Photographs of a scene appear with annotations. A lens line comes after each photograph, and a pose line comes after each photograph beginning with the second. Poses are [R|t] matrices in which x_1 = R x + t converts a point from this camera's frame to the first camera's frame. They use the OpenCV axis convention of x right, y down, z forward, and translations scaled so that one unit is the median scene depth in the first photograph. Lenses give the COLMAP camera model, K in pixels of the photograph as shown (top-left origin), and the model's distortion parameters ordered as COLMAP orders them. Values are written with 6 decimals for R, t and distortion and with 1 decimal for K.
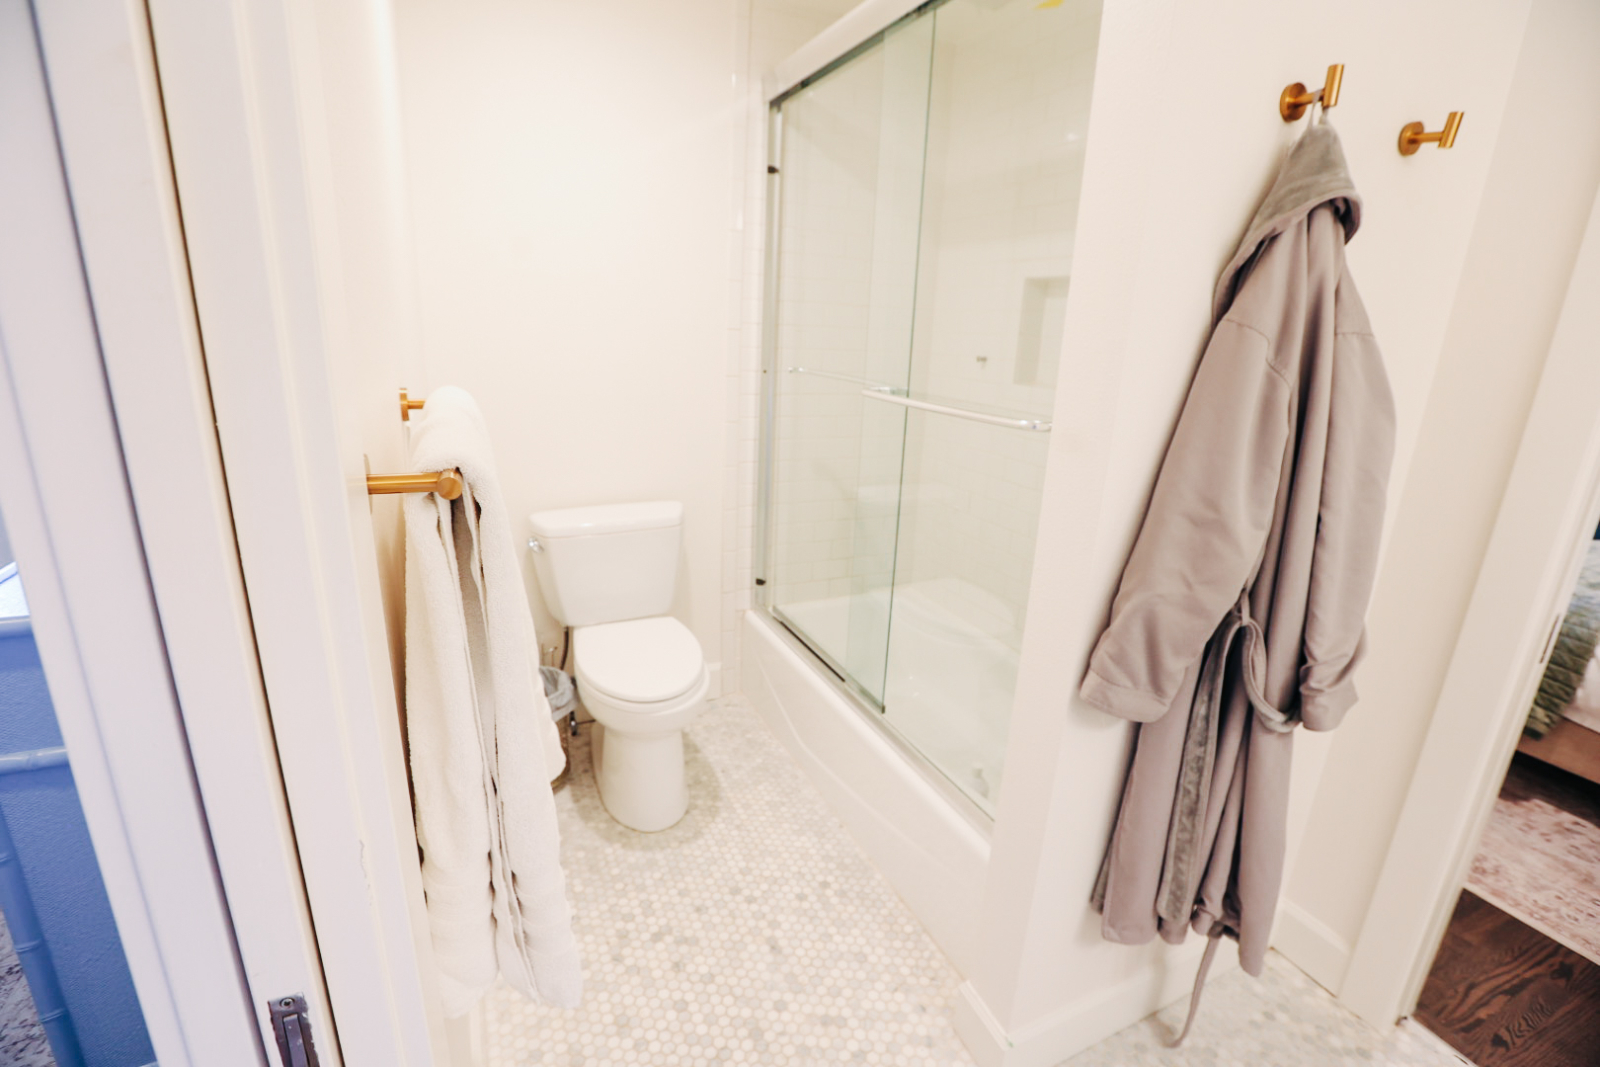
lens RADIAL K [[729.0, 0, 798.1], [0, 729.0, 526.4], [0, 0, 1]] dist [-0.035149, 0.009423]
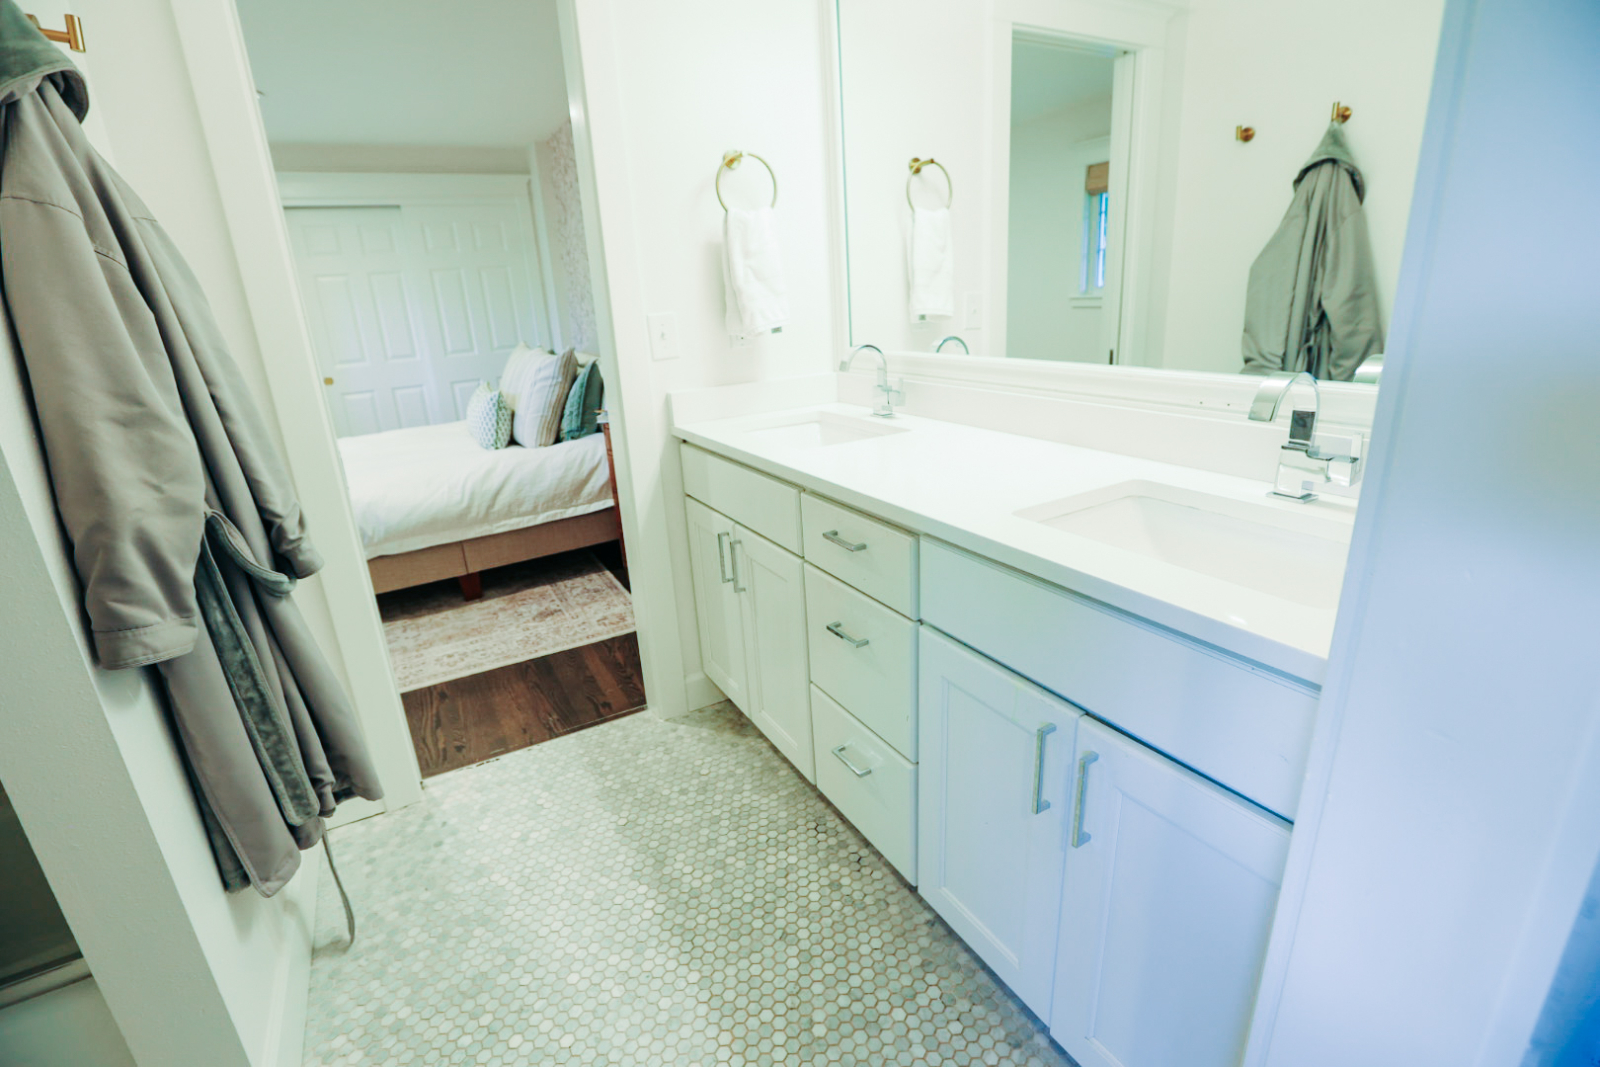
lens RADIAL K [[729.0, 0, 801.1], [0, 729.0, 535.0], [0, 0, 1]] dist [-0.035149, 0.009423]
pose [[-0.101376, -0.329550, 0.938680, -0.375613], [0.329509, 0.879160, 0.344241, 0.080408], [-0.938694, 0.344201, 0.019464, 0.193150]]
